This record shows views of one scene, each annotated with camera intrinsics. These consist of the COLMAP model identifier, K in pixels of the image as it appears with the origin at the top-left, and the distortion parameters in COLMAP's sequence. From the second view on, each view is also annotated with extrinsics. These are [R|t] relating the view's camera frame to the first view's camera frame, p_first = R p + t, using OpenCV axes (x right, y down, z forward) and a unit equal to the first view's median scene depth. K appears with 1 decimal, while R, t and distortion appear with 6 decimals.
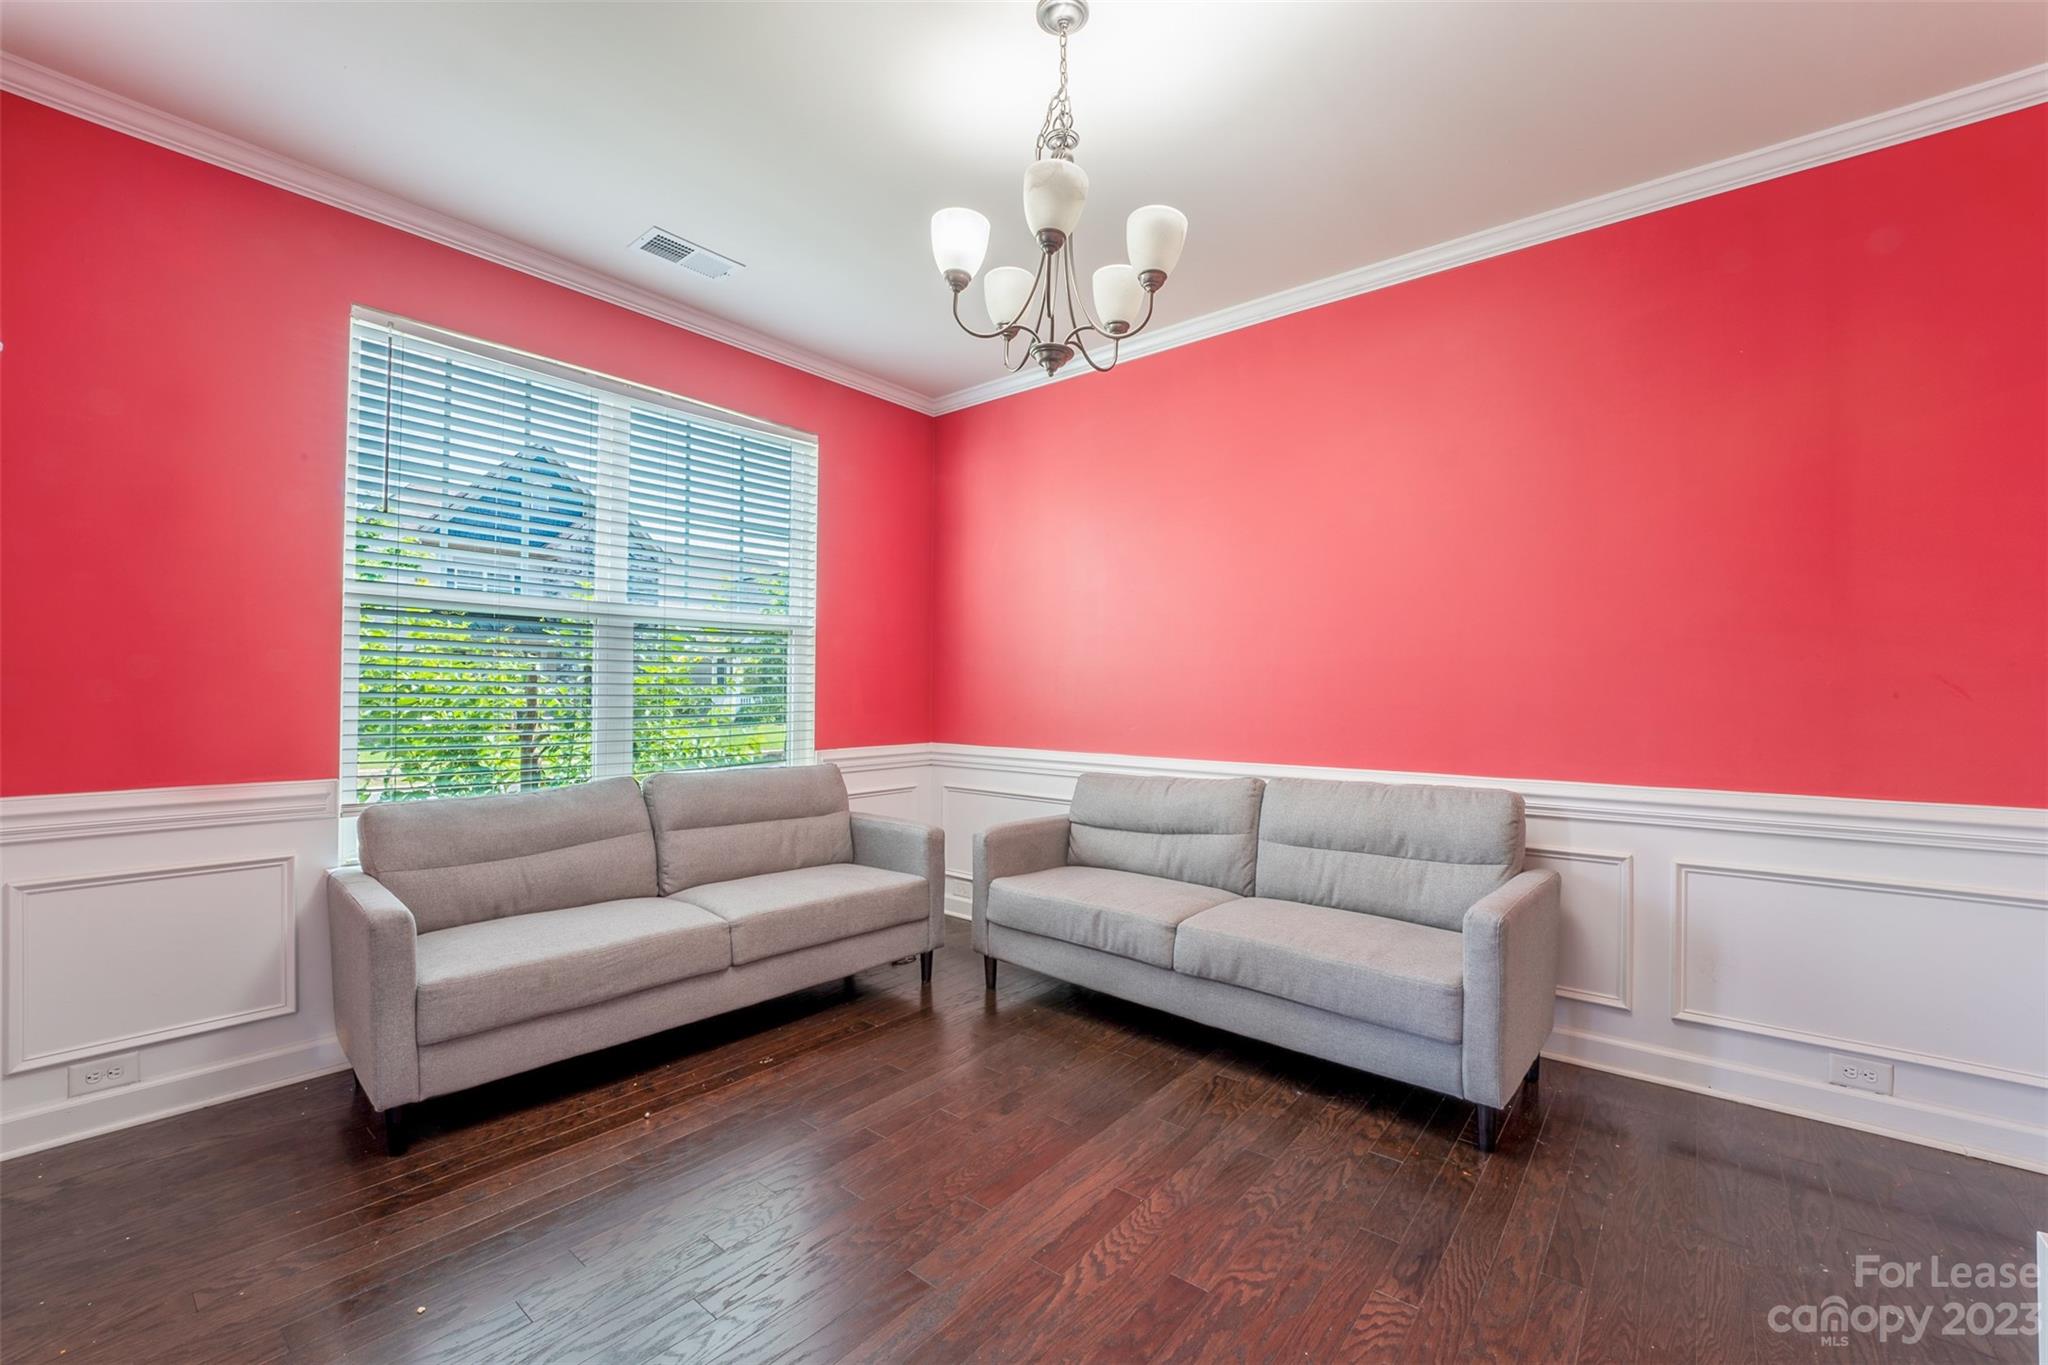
lens RADIAL K [[846.8, 0, 1024.0], [0, 846.8, 682.5], [0, 0, 1]] dist [0.000526, 0.000034]
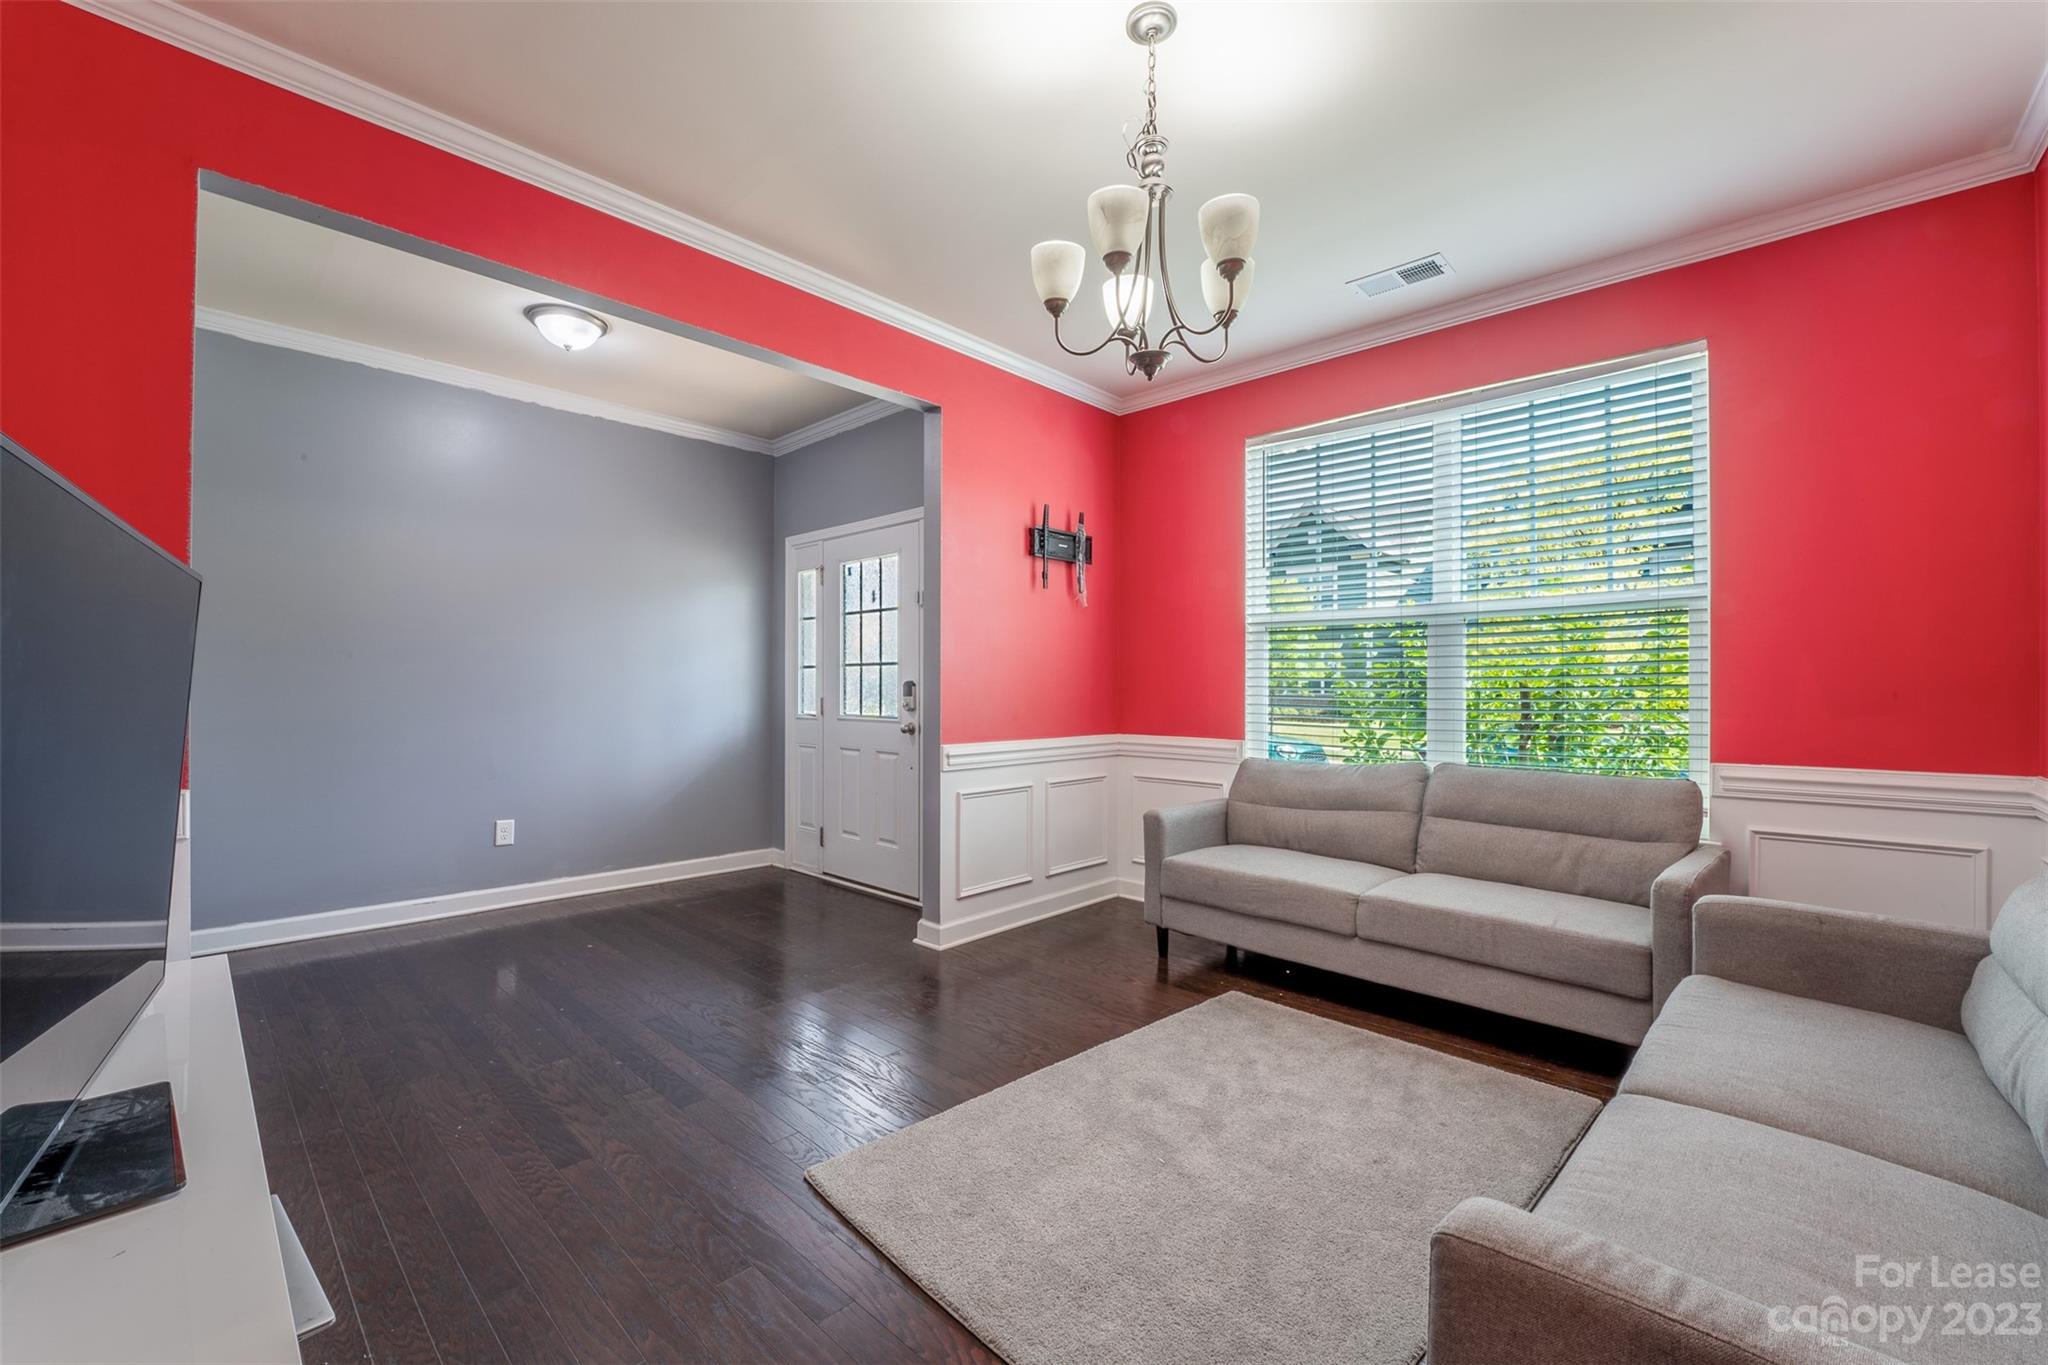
lens RADIAL K [[846.8, 0, 1024.0], [0, 846.8, 682.5], [0, 0, 1]] dist [0.000526, 0.000034]
pose [[-0.063280, -0.008549, -0.997959, 0.734121], [0.013636, 0.999863, -0.009430, 0.011591], [0.997903, -0.014205, -0.063154, 0.613086]]
